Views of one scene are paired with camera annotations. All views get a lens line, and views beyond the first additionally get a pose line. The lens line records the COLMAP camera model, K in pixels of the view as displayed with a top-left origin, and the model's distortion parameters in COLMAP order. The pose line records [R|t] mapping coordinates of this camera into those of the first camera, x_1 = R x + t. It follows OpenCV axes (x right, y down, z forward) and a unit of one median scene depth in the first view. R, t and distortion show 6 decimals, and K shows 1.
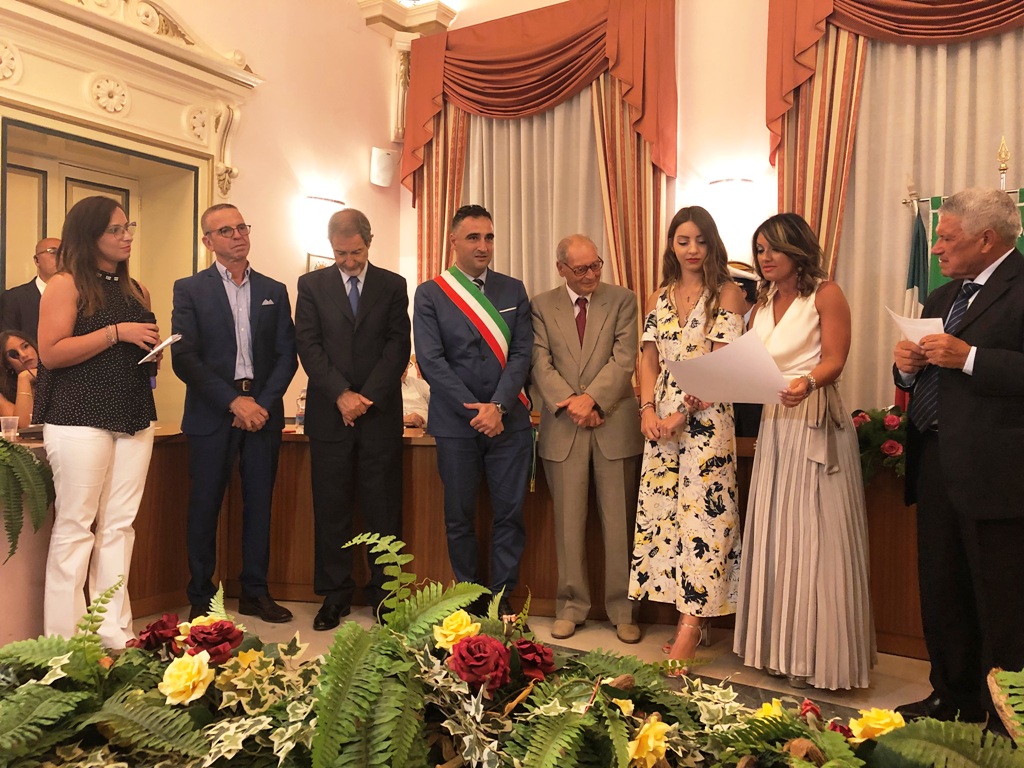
lens RADIAL K [[834.0, 0, 510.6], [0, 834.0, 378.5], [0, 0, 1]] dist [0.022163, -0.016787]
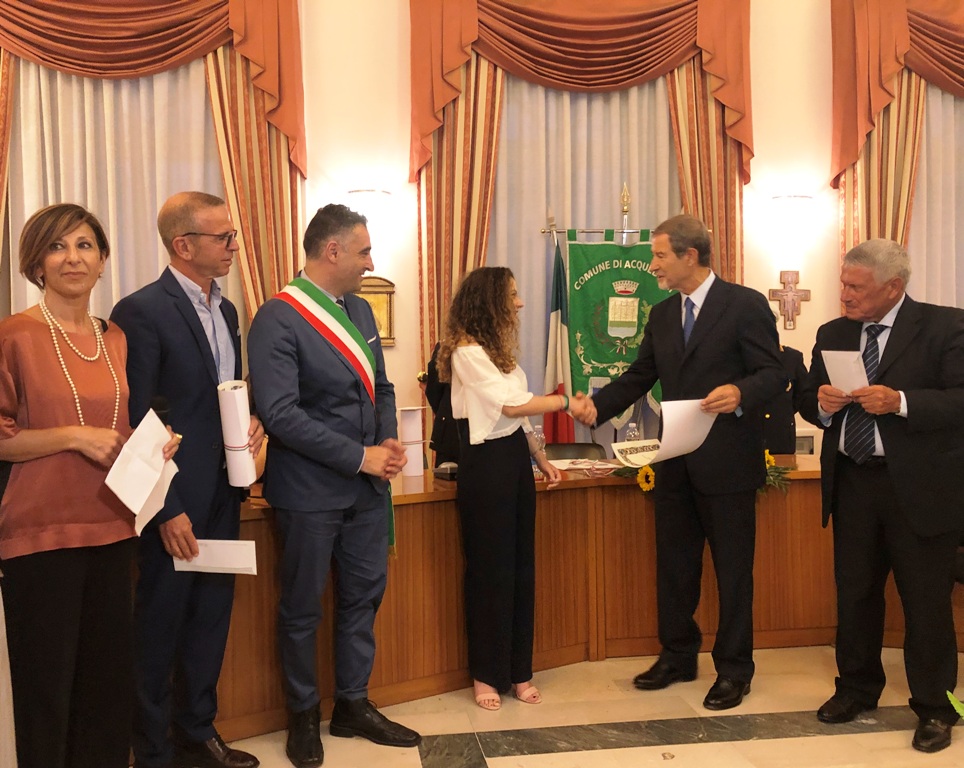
lens RADIAL K [[846.8, 0, 437.0], [0, 846.8, 390.7], [0, 0, 1]] dist [0.029018, -0.031477]
pose [[0.780729, -0.037957, 0.623716, -0.291887], [0.029648, 0.999279, 0.023701, -0.029688], [-0.624166, -0.000012, 0.781292, 0.198402]]
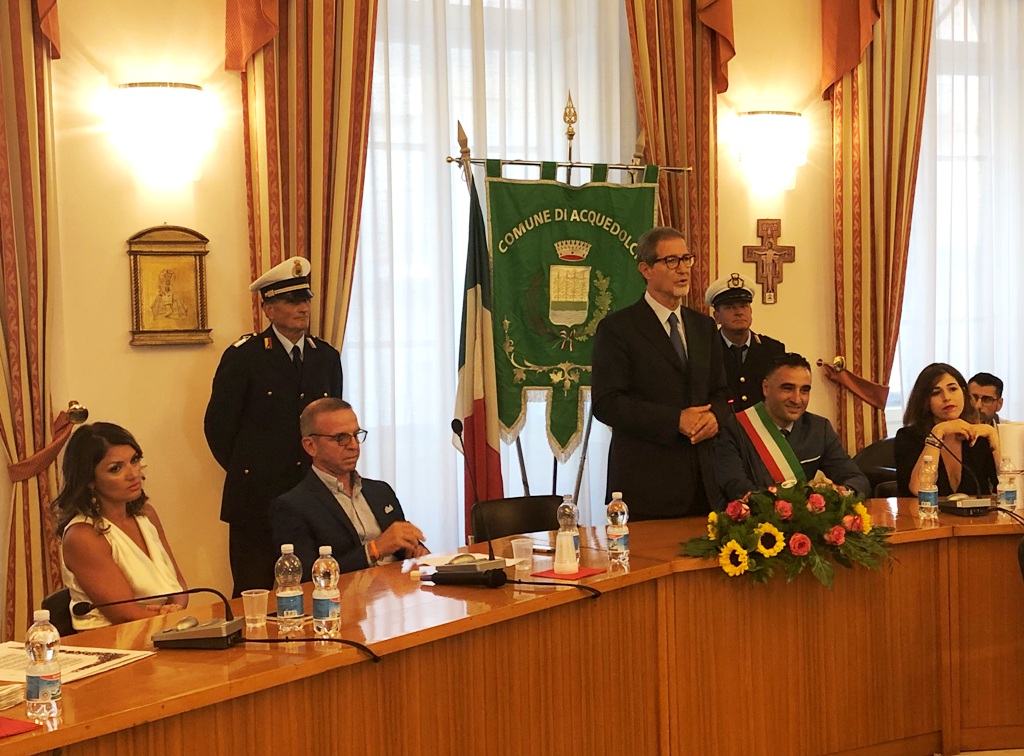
lens RADIAL K [[1508.6, 0, 506.3], [0, 1508.6, 394.3], [0, 0, 1]] dist [0.084636, 0.000000]
pose [[0.508676, -0.083866, 0.856864, -0.521713], [0.039662, 0.996470, 0.073985, -0.095370], [-0.860044, -0.003649, 0.510207, 0.281750]]
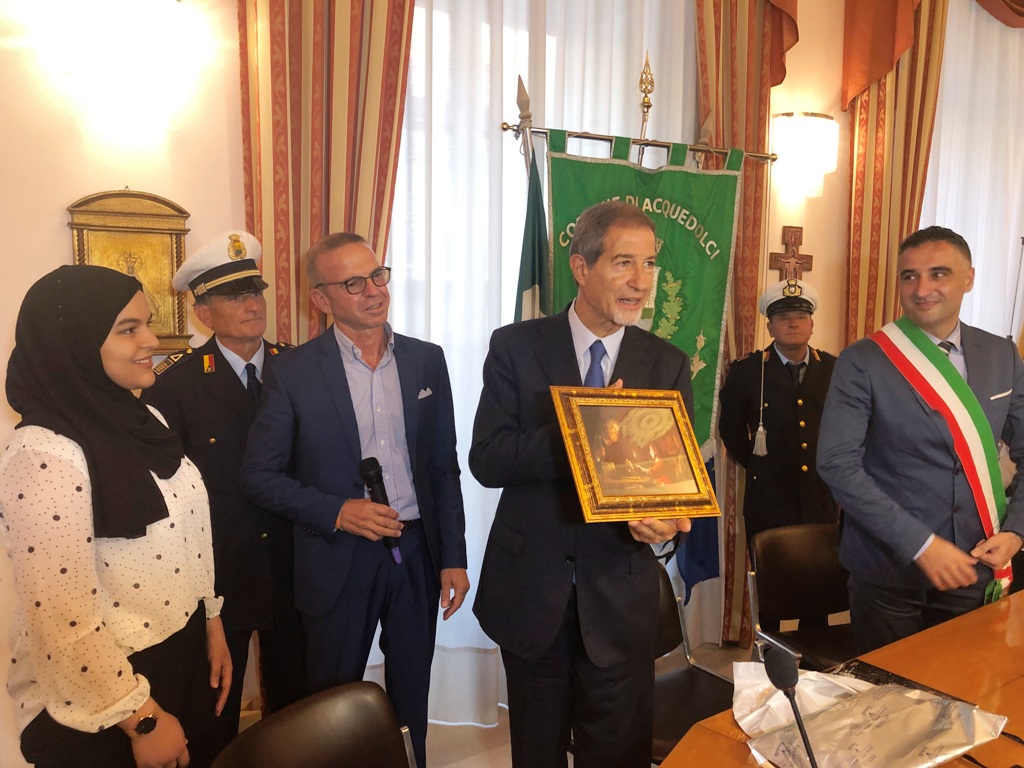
lens RADIAL K [[834.0, 0, 499.3], [0, 834.0, 375.3], [0, 0, 1]] dist [0.022163, -0.016787]
pose [[0.417400, -0.104255, 0.902723, -0.041541], [0.010847, 0.993898, 0.109770, -0.095412], [-0.908658, -0.036026, 0.415984, 0.674387]]
